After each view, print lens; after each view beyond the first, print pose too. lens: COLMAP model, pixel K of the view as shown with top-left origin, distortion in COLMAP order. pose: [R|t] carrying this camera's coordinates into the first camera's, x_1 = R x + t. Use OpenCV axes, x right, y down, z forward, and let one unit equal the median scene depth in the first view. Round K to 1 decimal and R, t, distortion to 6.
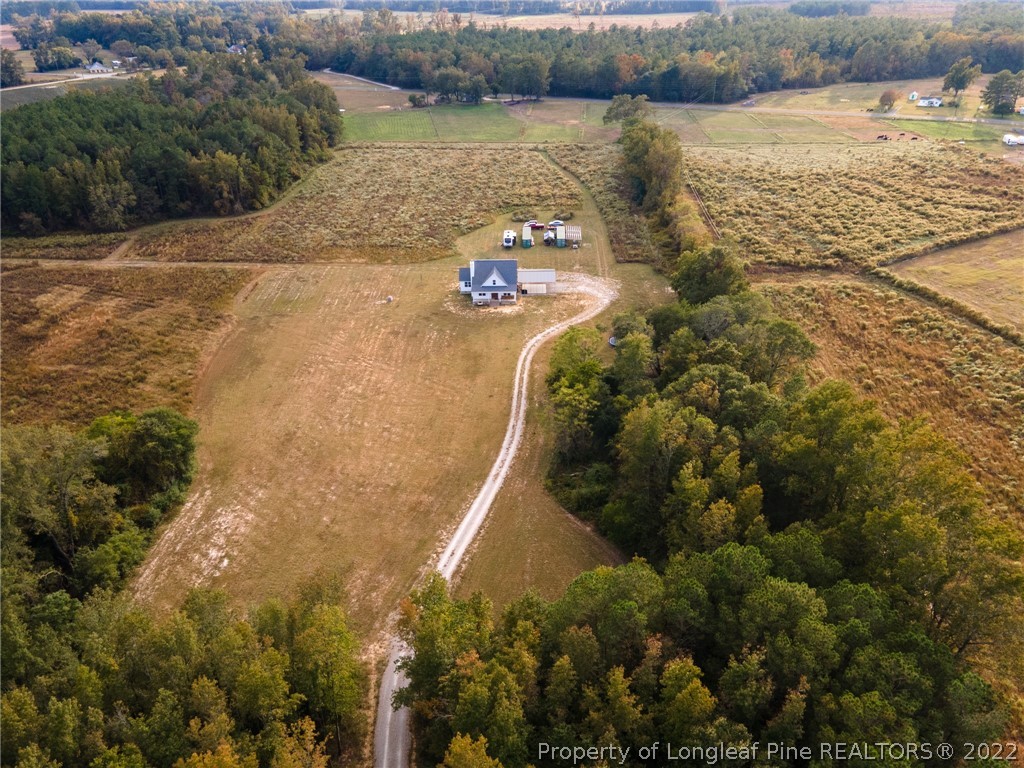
lens RADIAL K [[744.4, 0, 516.4], [0, 744.4, 385.0], [0, 0, 1]] dist [0.030821, 0.029601]
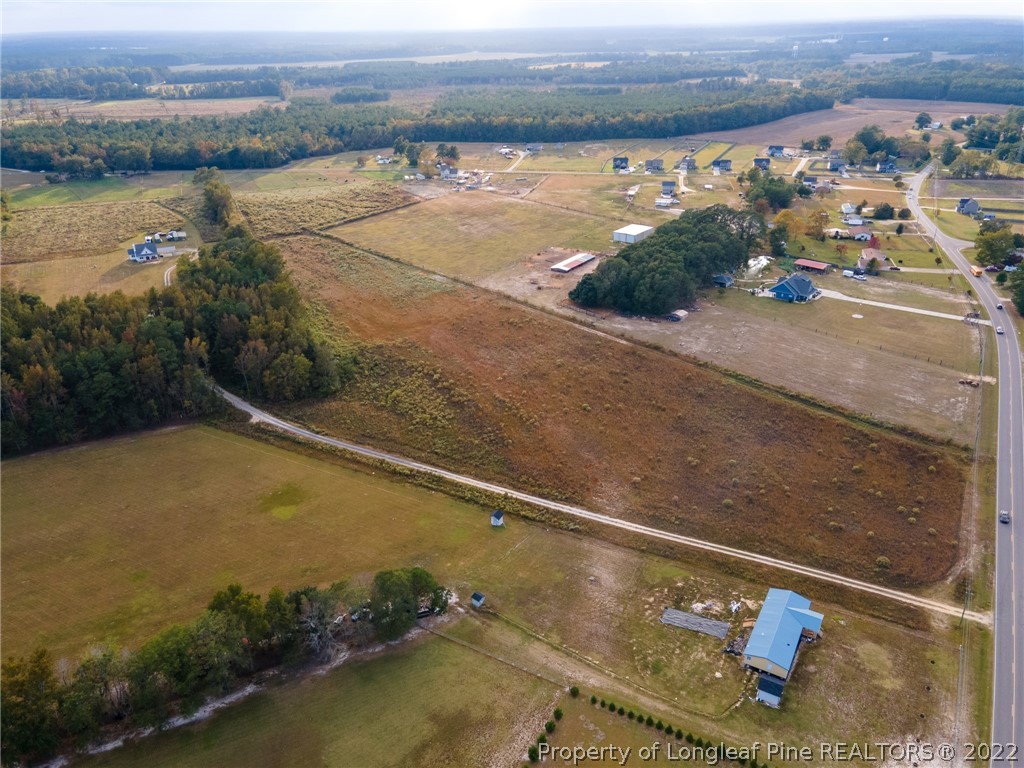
lens RADIAL K [[744.4, 0, 509.6], [0, 744.4, 389.5], [0, 0, 1]] dist [0.030821, 0.029601]
pose [[0.890906, -0.197587, 0.408957, -0.045002], [0.224336, 0.974346, -0.017959, 0.401192], [-0.394917, 0.107744, 0.912377, -1.071156]]
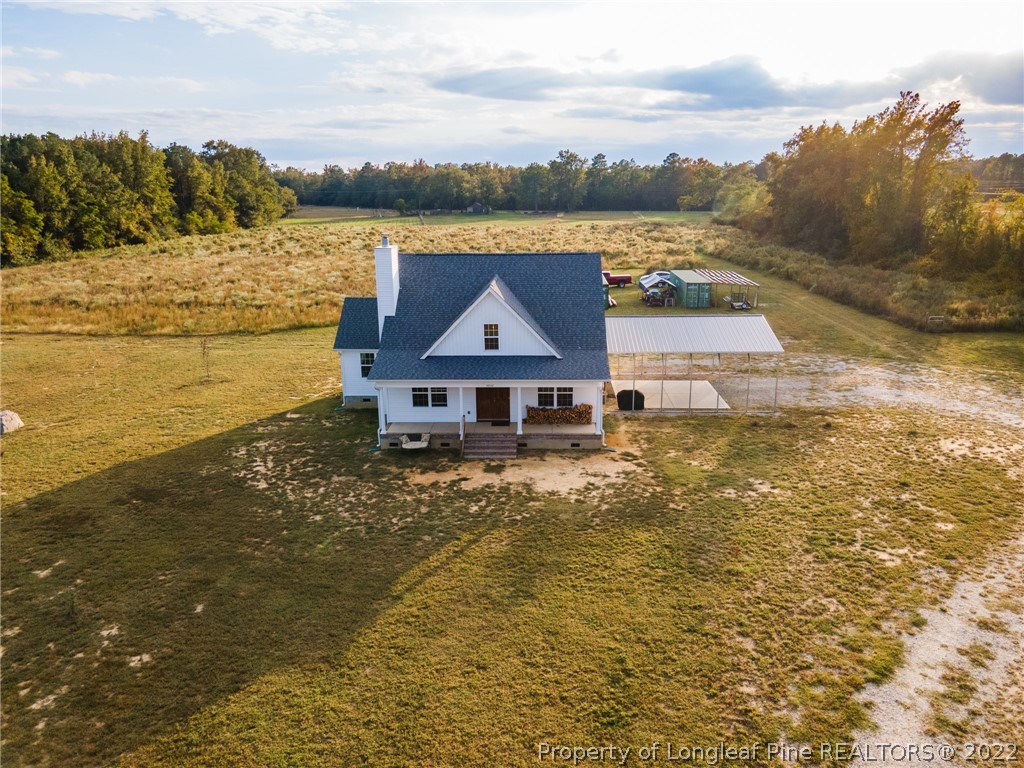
lens RADIAL K [[744.4, 0, 510.7], [0, 744.4, 384.6], [0, 0, 1]] dist [0.030821, 0.029601]
pose [[0.999592, 0.012574, -0.025631, -0.013726], [-0.018600, 0.967930, -0.250531, -0.054228], [0.021659, 0.250906, 0.967769, 0.572509]]
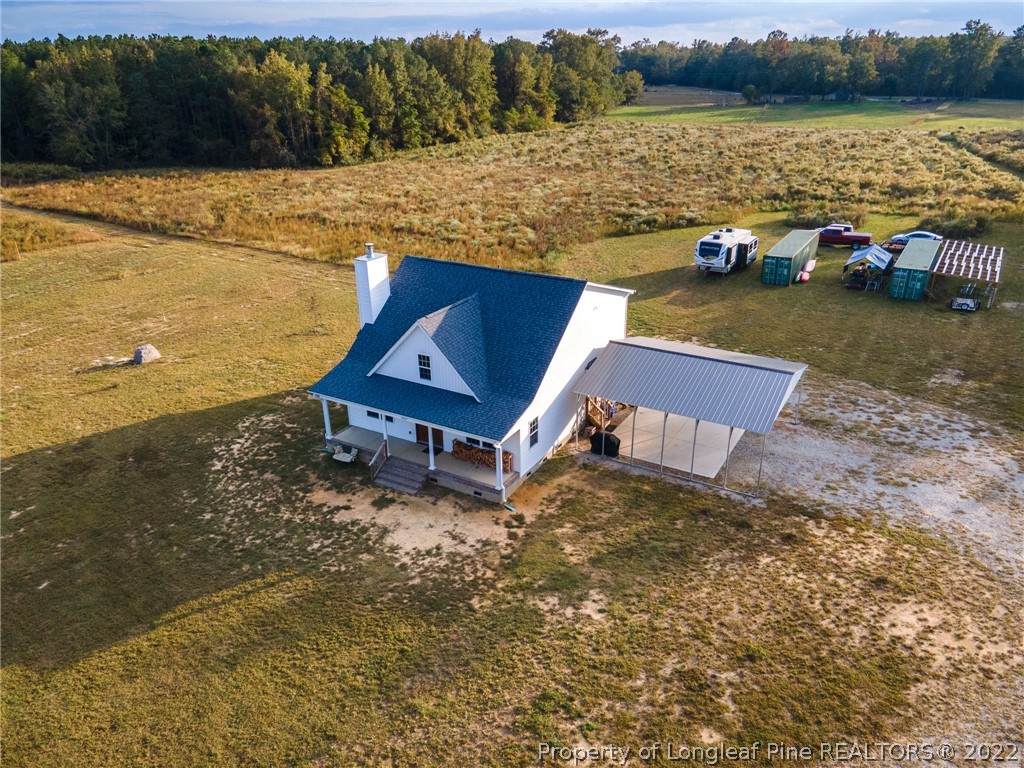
lens RADIAL K [[744.4, 0, 515.7], [0, 744.4, 379.7], [0, 0, 1]] dist [0.030821, 0.029601]
pose [[0.871537, 0.199362, -0.447971, 0.055394], [-0.242757, 0.969222, -0.040951, -0.093318], [0.426019, 0.144438, 0.893110, 0.588321]]
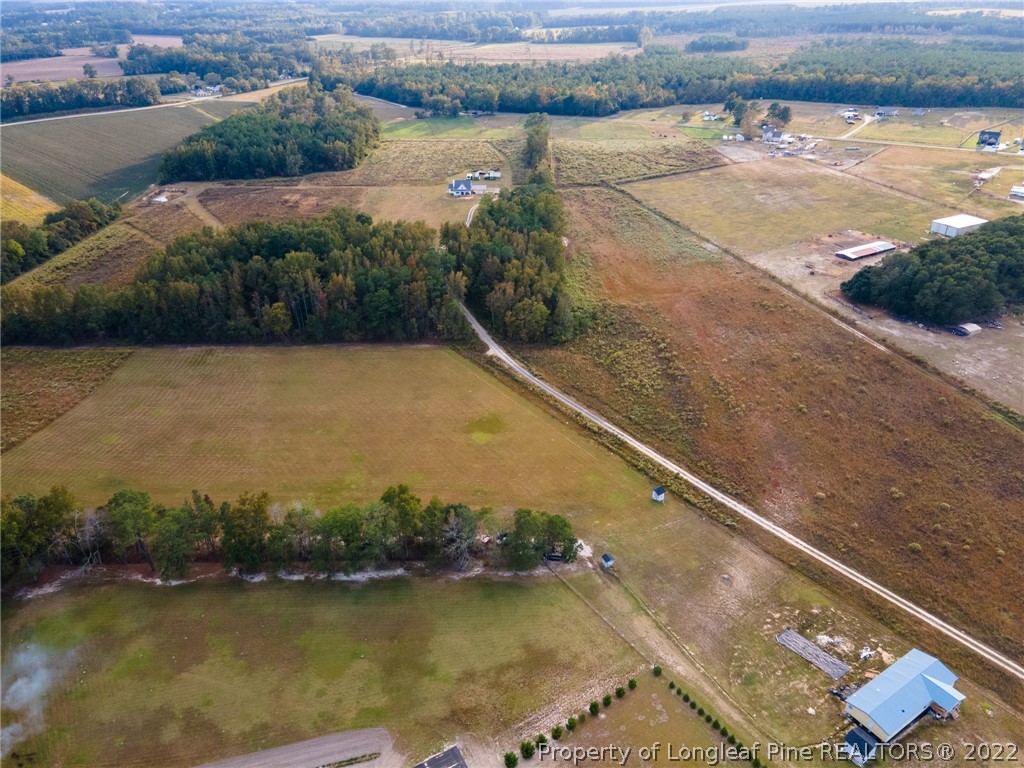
lens RADIAL K [[744.4, 0, 513.6], [0, 744.4, 380.9], [0, 0, 1]] dist [0.030821, 0.029601]
pose [[0.999732, -0.008762, 0.021410, 0.062188], [0.009017, 0.999889, -0.011840, 0.402659], [-0.021304, 0.012030, 0.999701, -1.138244]]
